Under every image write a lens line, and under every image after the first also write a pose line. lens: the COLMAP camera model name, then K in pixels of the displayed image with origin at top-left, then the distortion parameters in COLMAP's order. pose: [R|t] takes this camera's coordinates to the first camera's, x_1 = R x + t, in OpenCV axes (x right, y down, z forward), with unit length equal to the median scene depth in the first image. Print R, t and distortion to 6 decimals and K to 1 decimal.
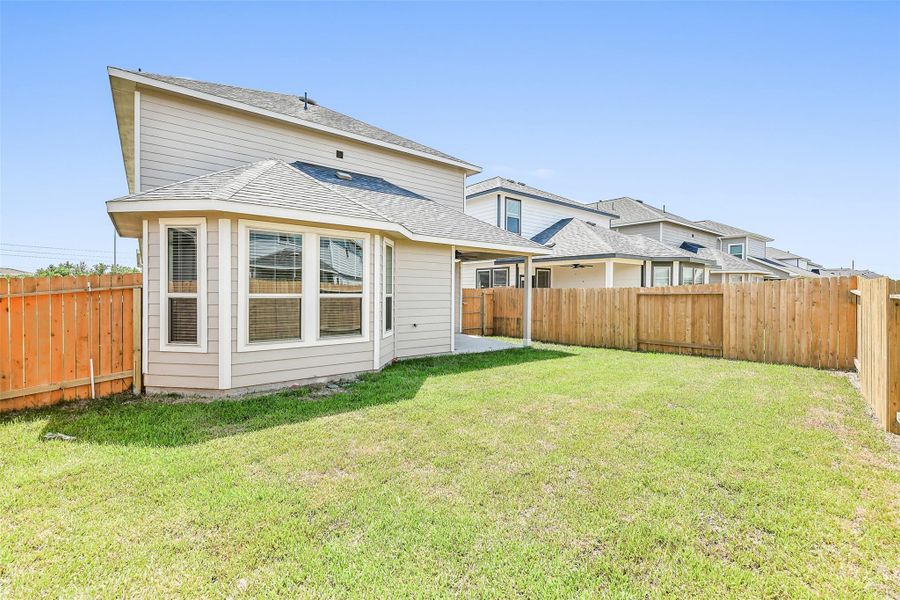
lens RADIAL K [[391.4, 0, 450.0], [0, 391.4, 300.0], [0, 0, 1]] dist [0.000127, -0.000221]
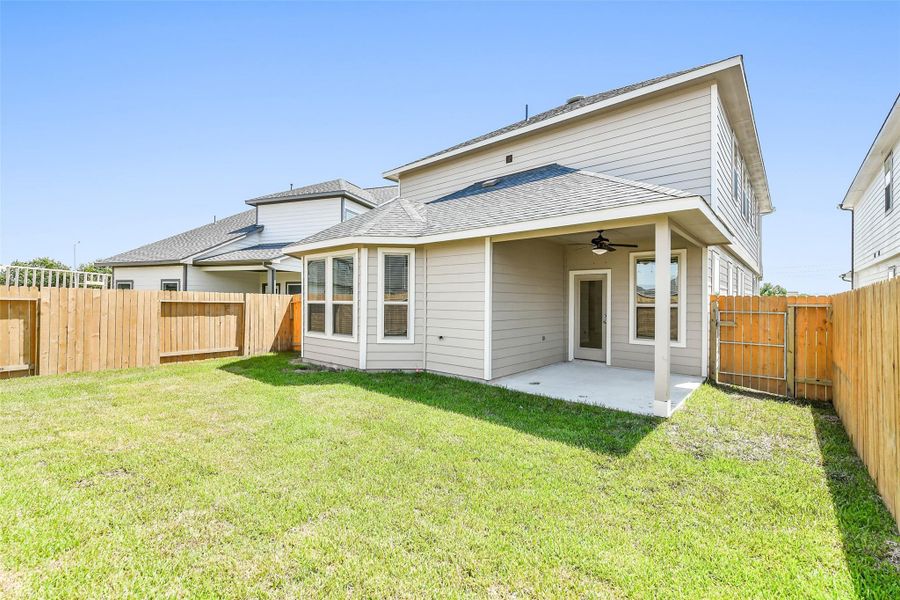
lens RADIAL K [[391.4, 0, 450.0], [0, 391.4, 300.0], [0, 0, 1]] dist [0.000127, -0.000221]
pose [[0.188298, -0.007367, -0.982084, 0.922179], [-0.027937, 0.999527, -0.012854, -0.011182], [0.981714, 0.029857, 0.188003, 0.997206]]
